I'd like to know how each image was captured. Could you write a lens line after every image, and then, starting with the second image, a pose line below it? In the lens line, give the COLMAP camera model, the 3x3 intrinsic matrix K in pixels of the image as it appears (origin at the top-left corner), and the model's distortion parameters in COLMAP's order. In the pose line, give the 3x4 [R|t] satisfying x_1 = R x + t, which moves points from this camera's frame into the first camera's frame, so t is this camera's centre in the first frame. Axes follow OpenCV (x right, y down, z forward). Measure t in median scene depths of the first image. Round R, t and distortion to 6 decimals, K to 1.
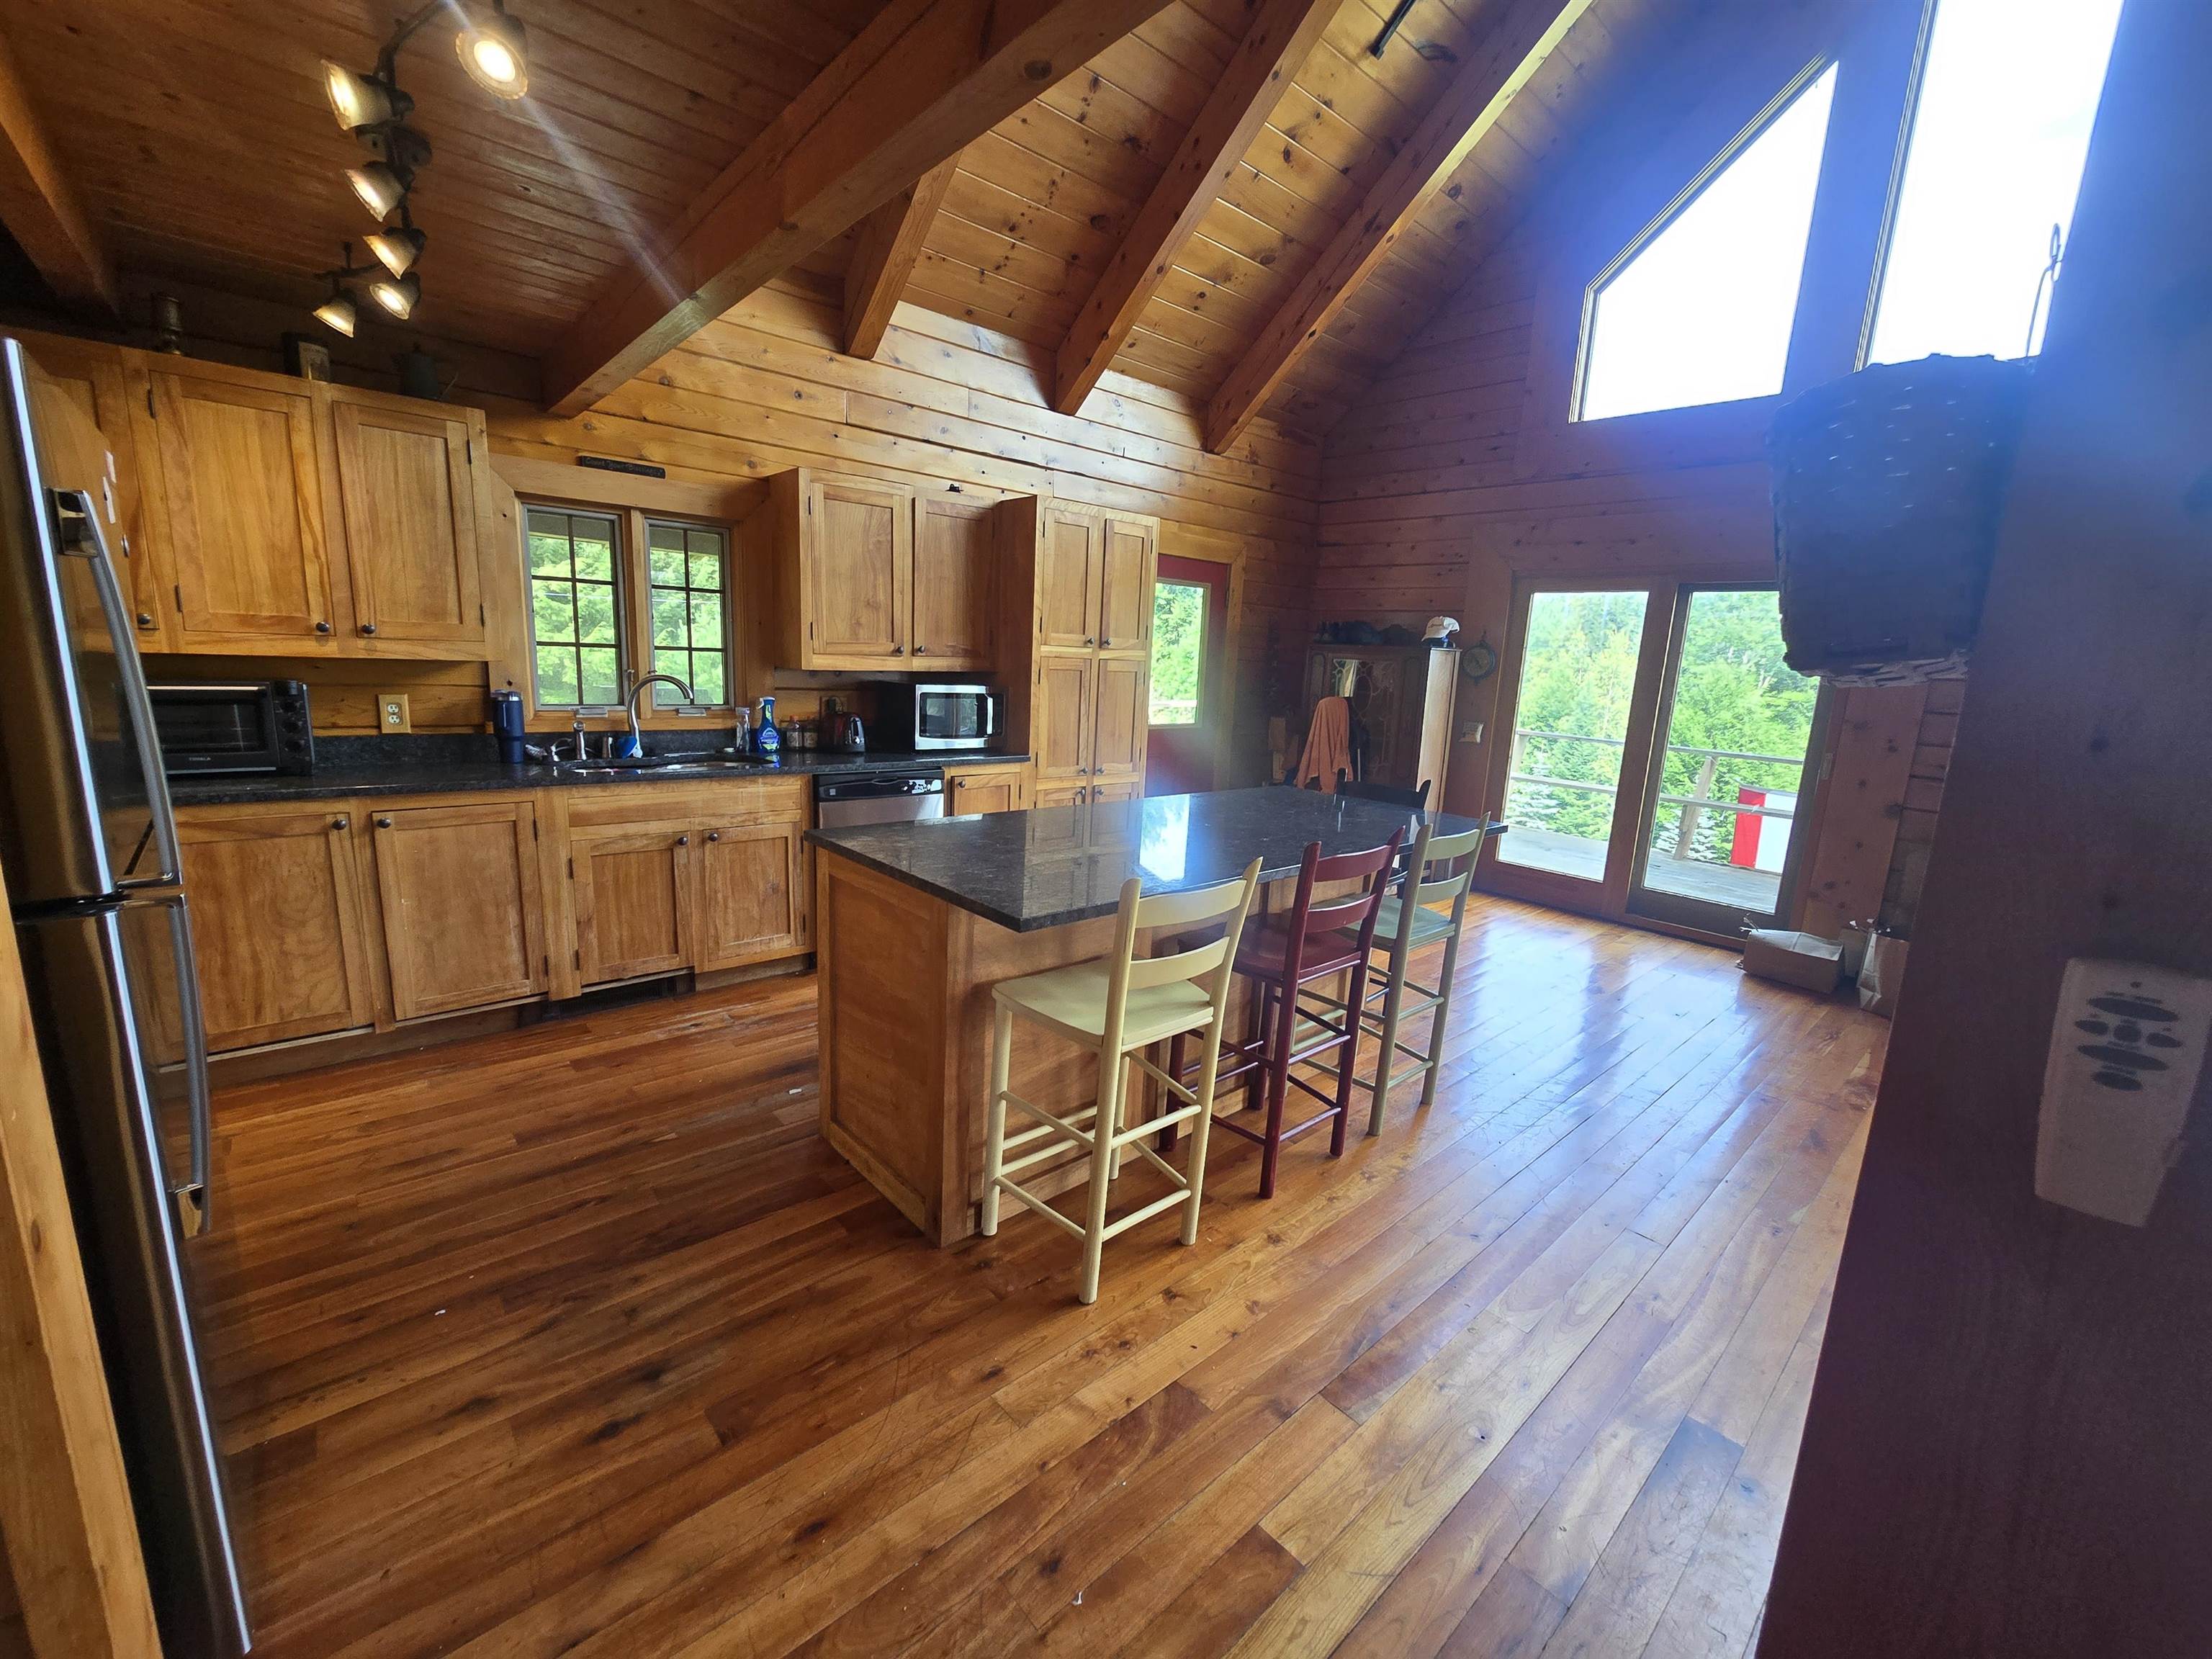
lens RADIAL K [[889.4, 0, 1121.7], [0, 889.4, 828.8], [0, 0, 1]] dist [-0.000640, -0.000556]
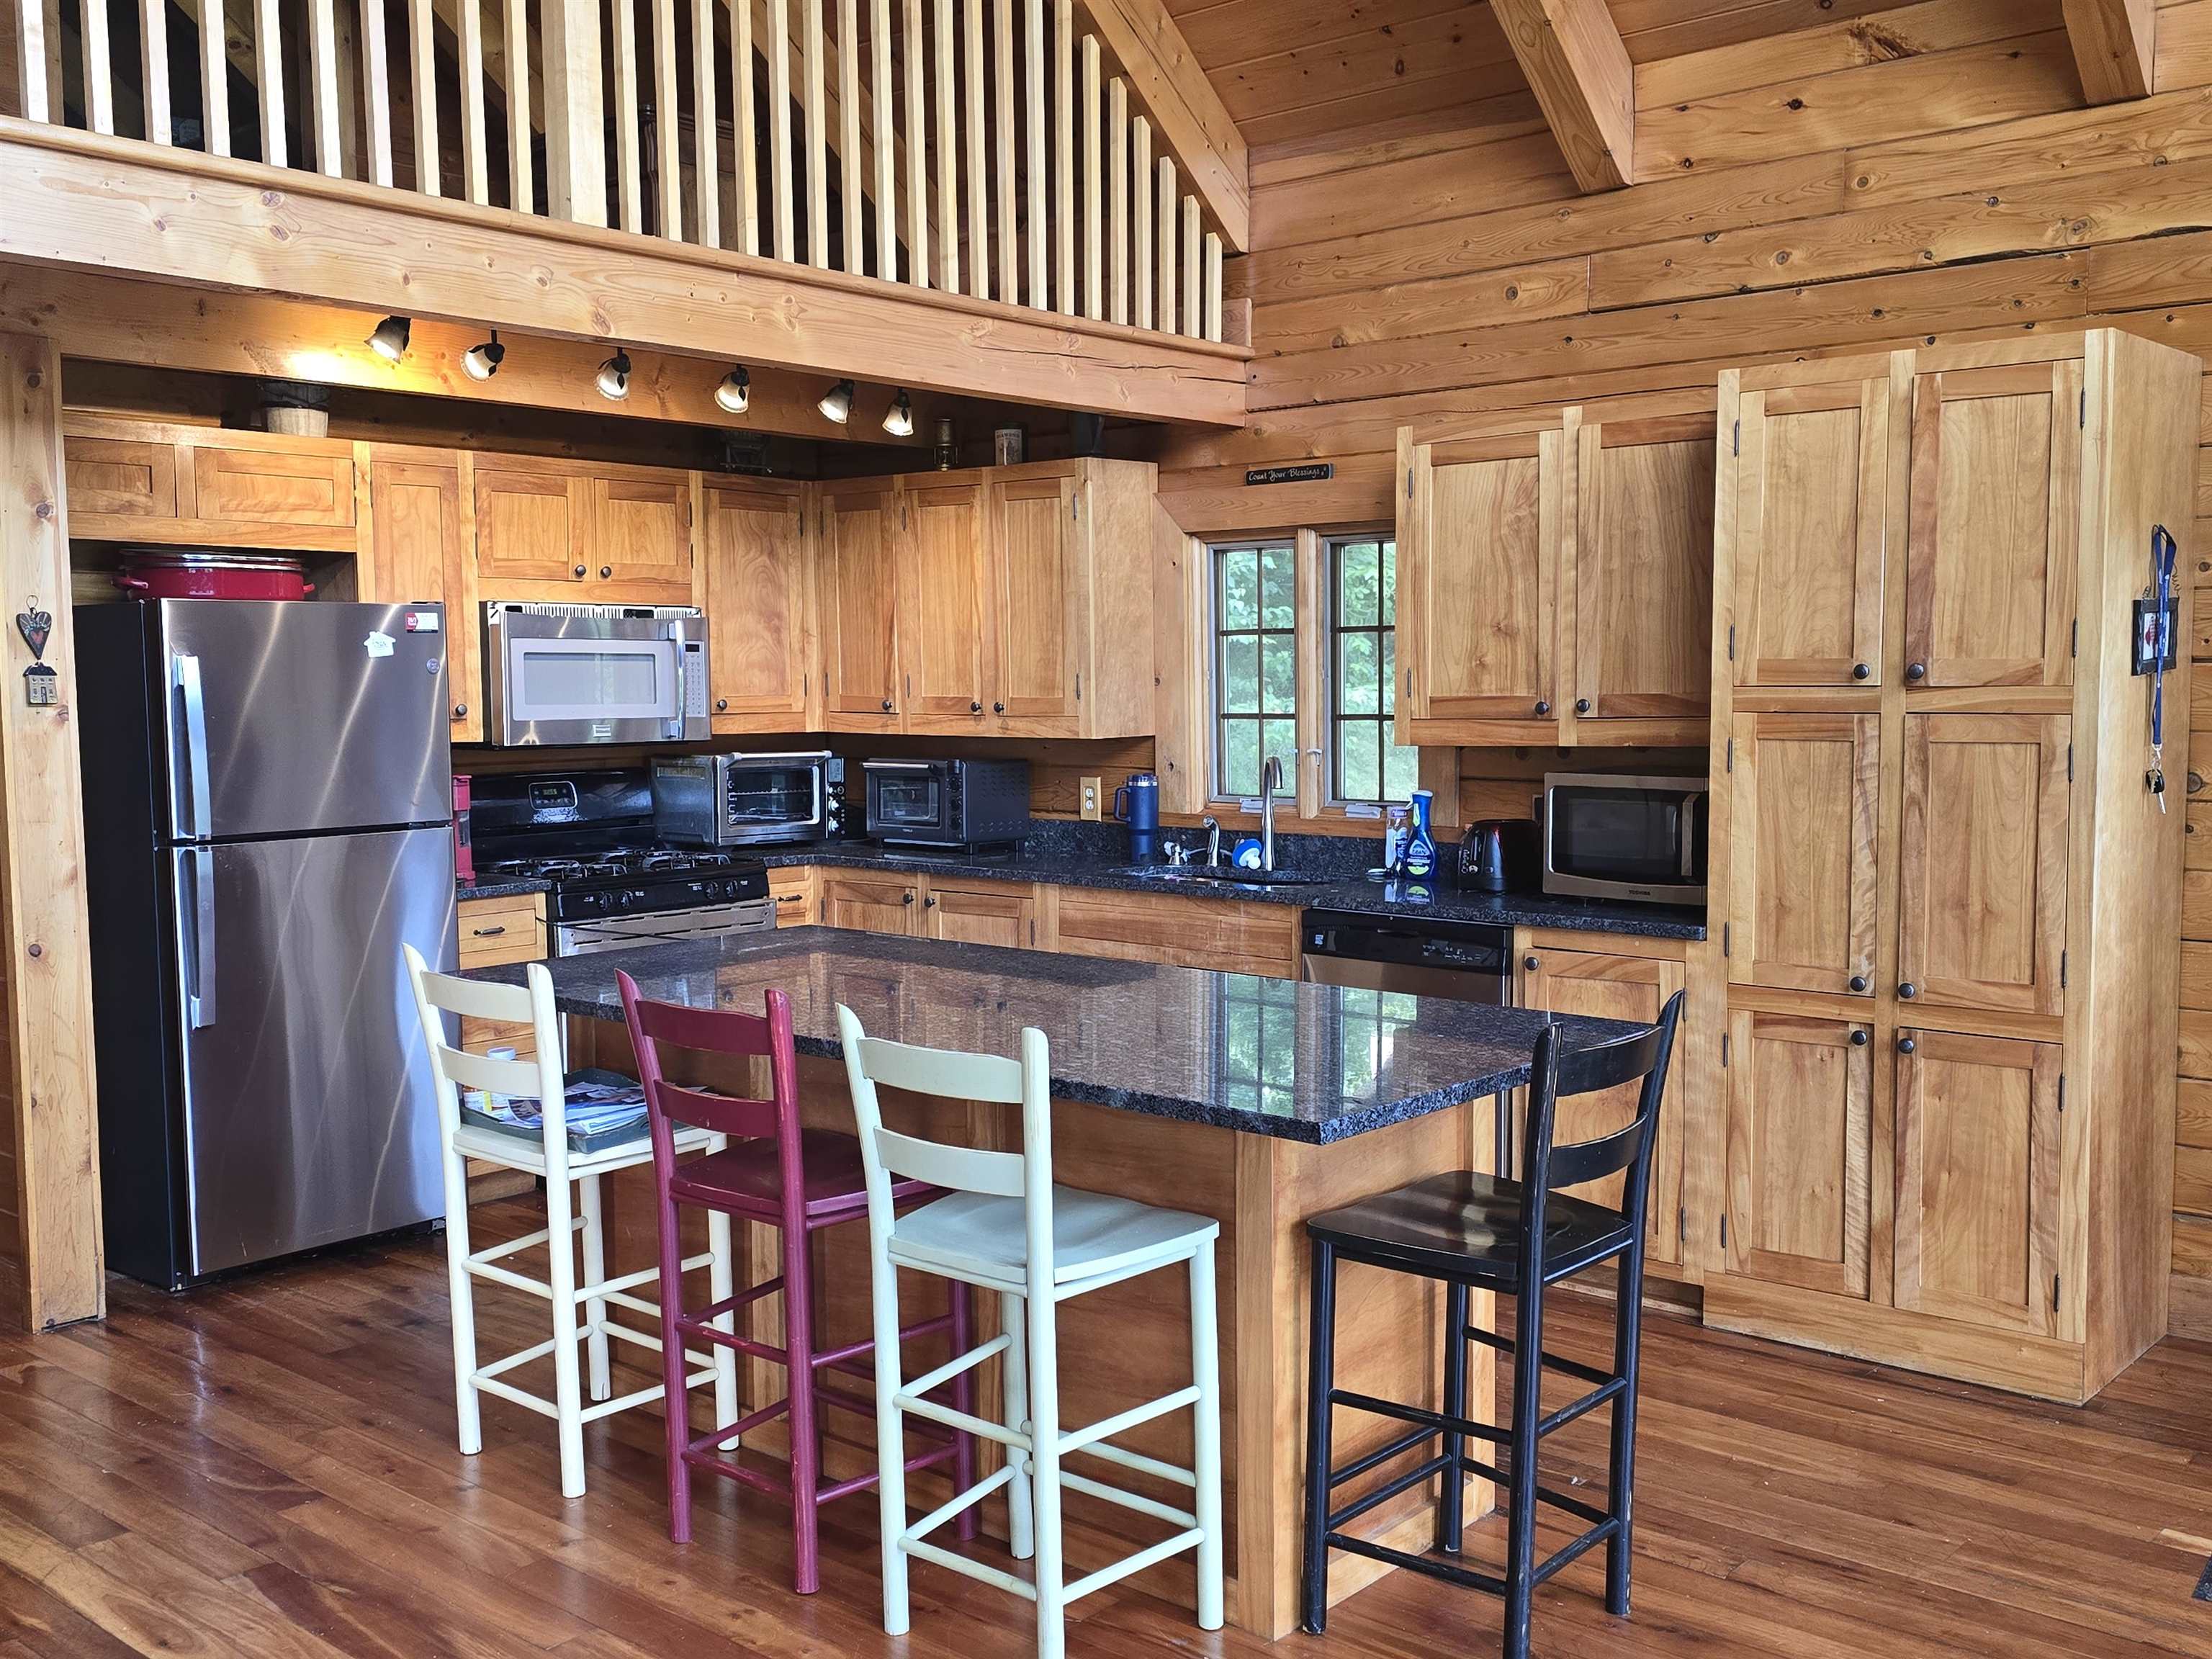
lens RADIAL K [[2129.8, 0, 1106.0], [0, 2129.8, 829.5], [0, 0, 1]] dist [0.117377, -0.173329]
pose [[0.116206, 0.026939, -0.992860, 0.949397], [-0.176855, 0.984219, 0.006005, -0.084320], [0.977353, 0.174895, 0.119137, 0.564304]]
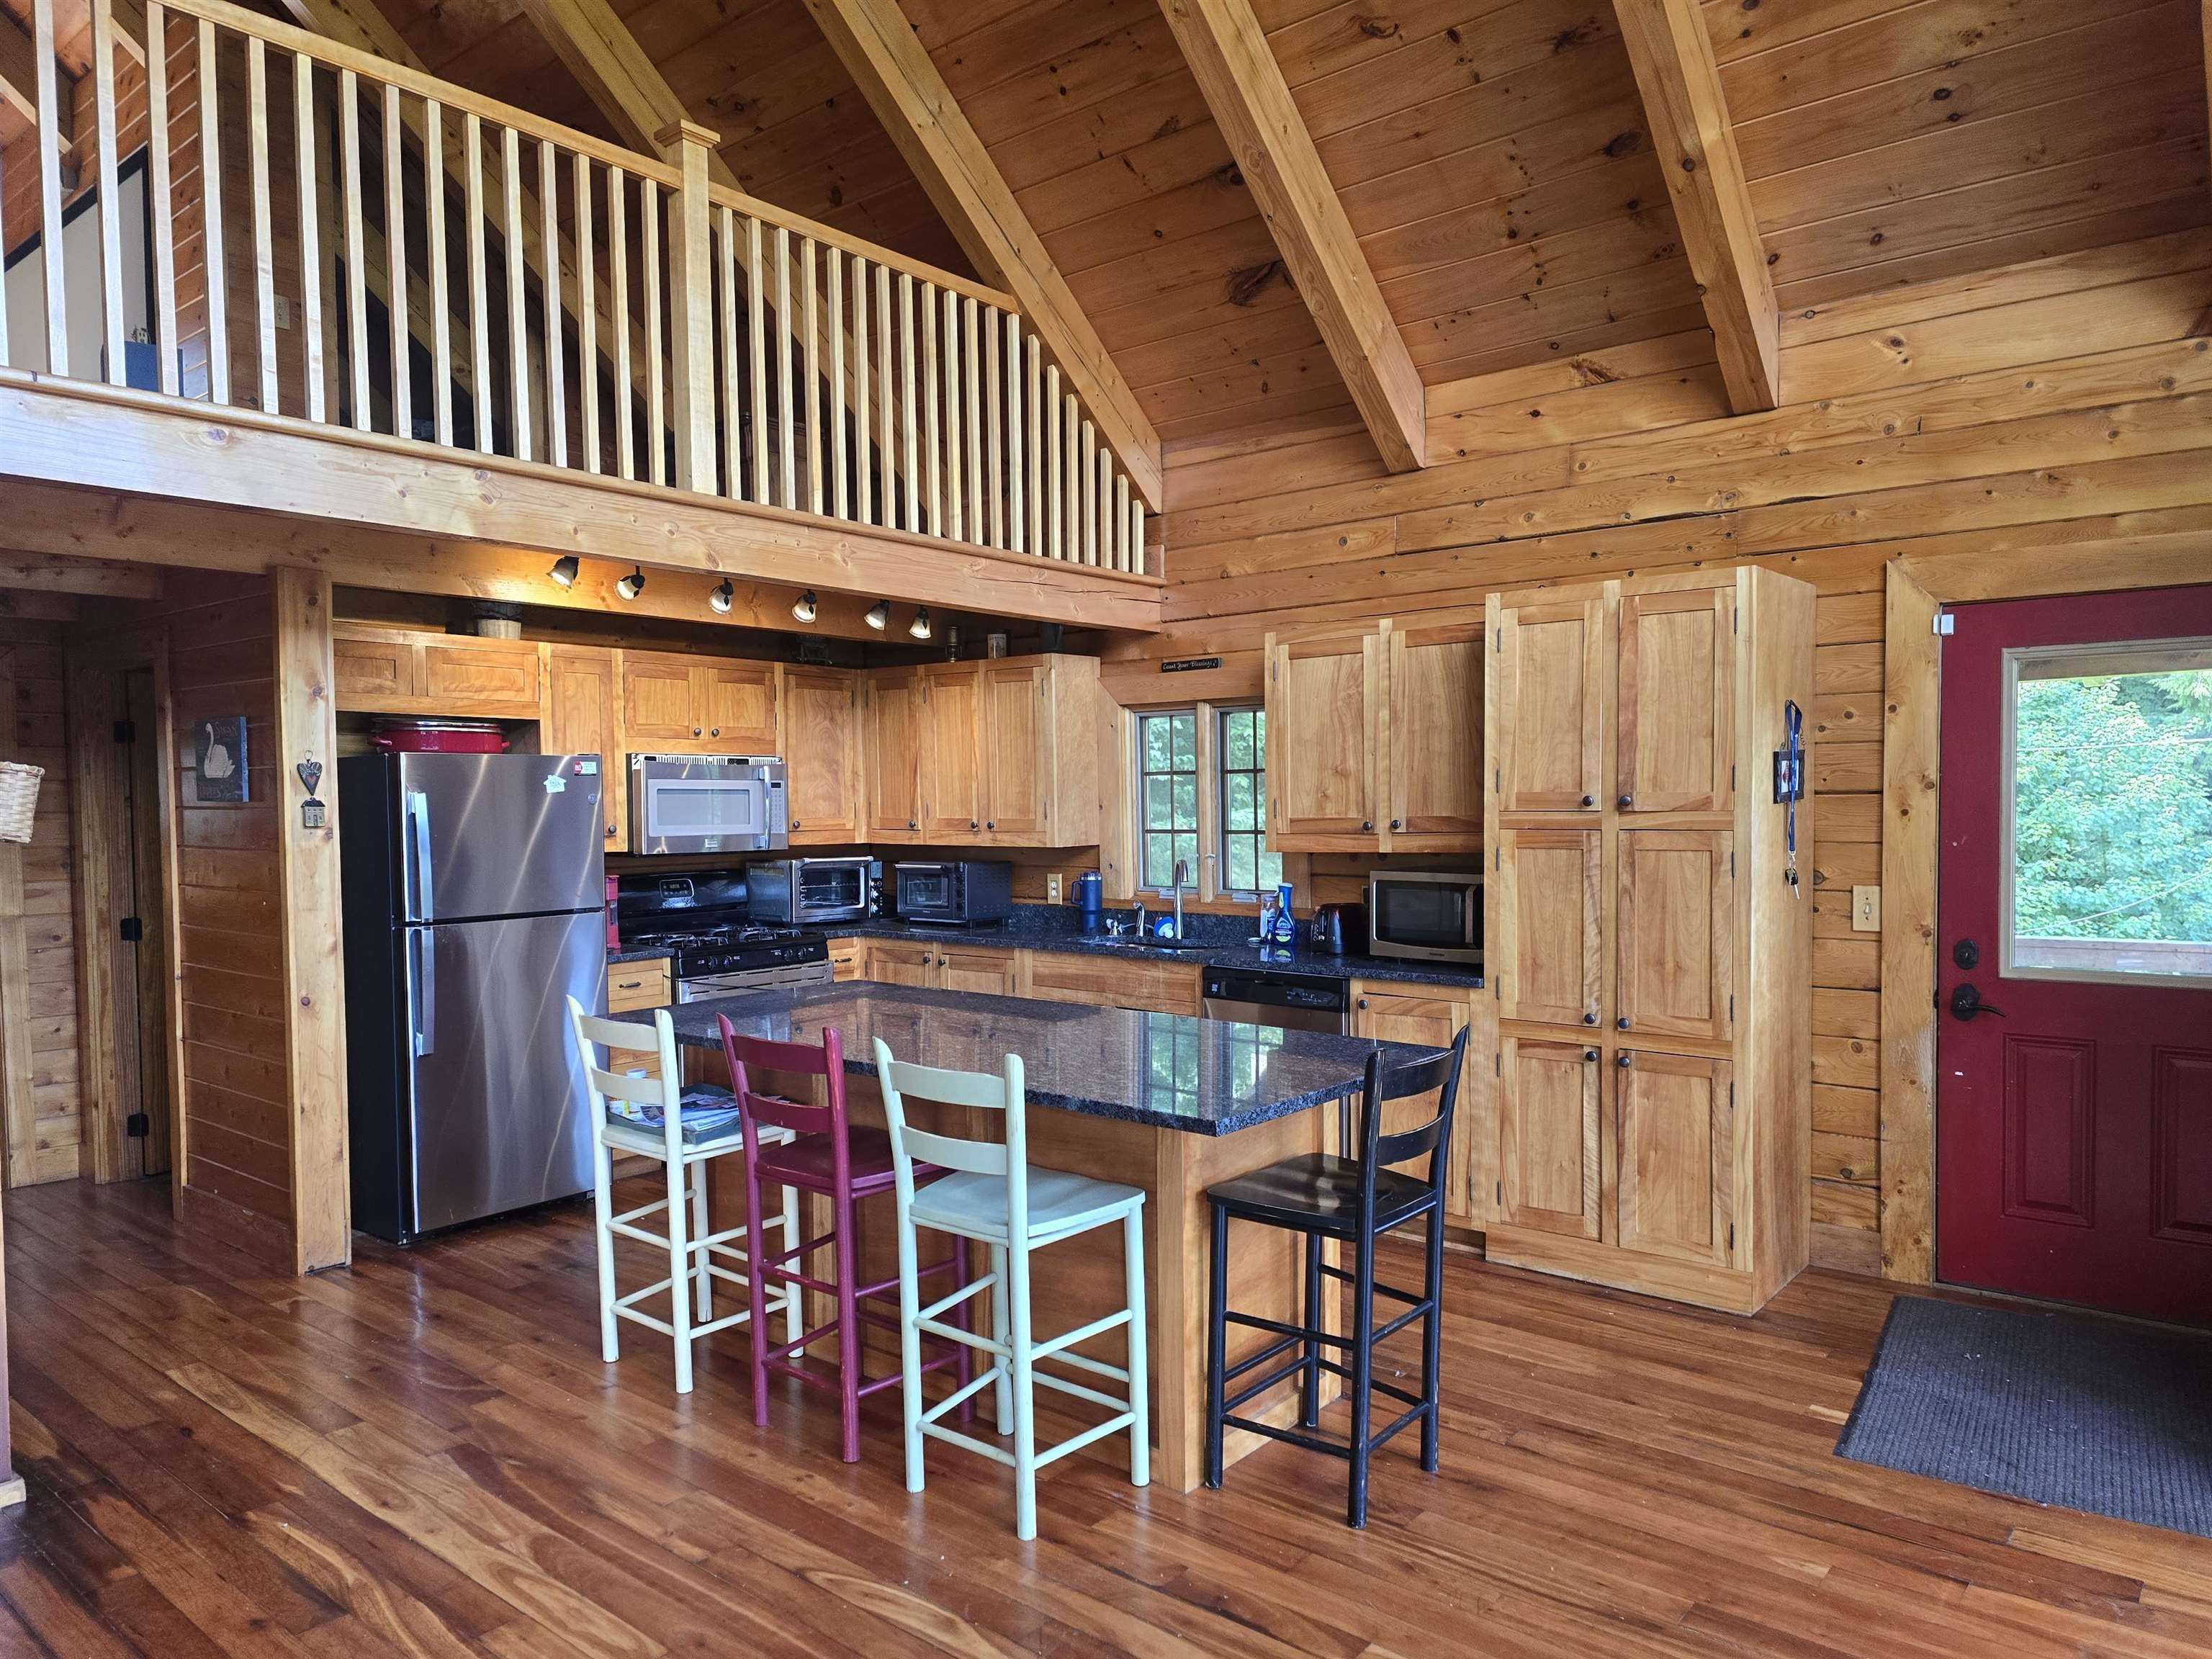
lens RADIAL K [[1474.5, 0, 1092.9], [0, 1474.5, 846.8], [0, 0, 1]] dist [0.112747, -0.159623]
pose [[0.133977, -0.014815, -0.990874, 0.938582], [-0.173307, 0.984129, -0.038147, -0.086831], [0.975712, 0.176836, 0.129283, 0.566509]]
